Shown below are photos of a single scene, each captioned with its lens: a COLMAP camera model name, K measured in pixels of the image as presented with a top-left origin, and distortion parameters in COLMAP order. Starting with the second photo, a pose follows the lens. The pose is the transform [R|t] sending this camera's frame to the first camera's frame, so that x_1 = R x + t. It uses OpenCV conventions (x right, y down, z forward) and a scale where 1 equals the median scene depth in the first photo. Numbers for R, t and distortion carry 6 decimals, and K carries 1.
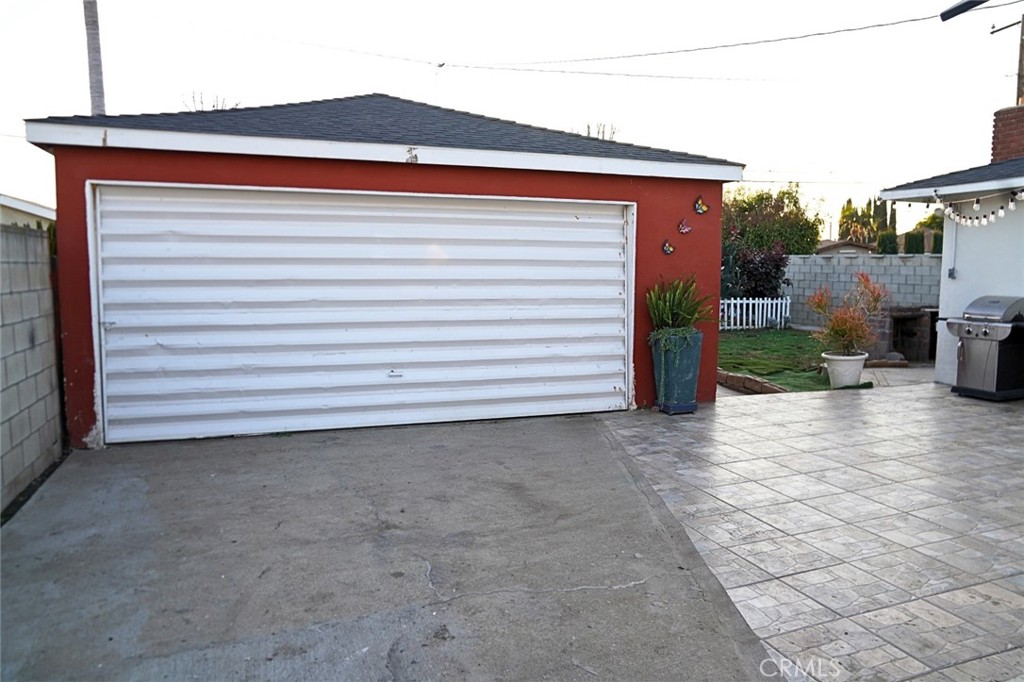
lens RADIAL K [[741.2, 0, 512.0], [0, 741.2, 341.0], [0, 0, 1]] dist [-0.123421, 0.102378]
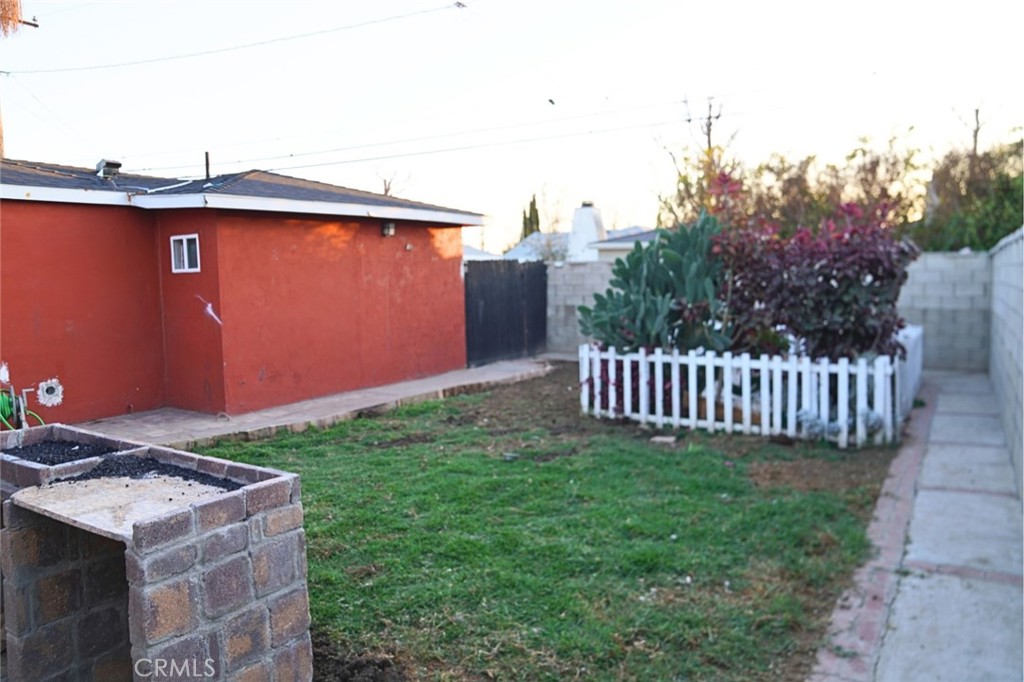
lens RADIAL K [[741.2, 0, 512.0], [0, 741.2, 341.0], [0, 0, 1]] dist [-0.123421, 0.102378]
pose [[0.597971, 0.057781, -0.799432, 0.666406], [-0.062515, 0.997722, 0.025352, -0.080676], [0.799076, 0.034817, 0.600221, 0.787905]]
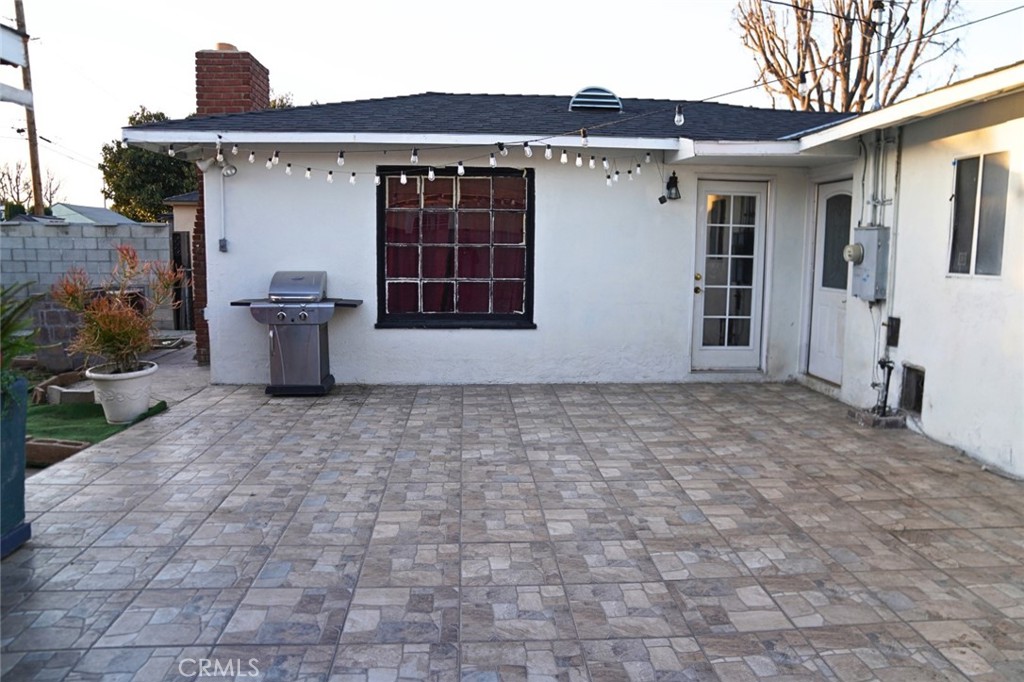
lens RADIAL K [[741.2, 0, 512.0], [0, 741.2, 341.0], [0, 0, 1]] dist [-0.123421, 0.102378]
pose [[0.259164, -0.128680, 0.957223, -0.051390], [0.090244, 0.989975, 0.108650, -0.029585], [-0.961608, 0.058225, 0.268179, 0.295667]]
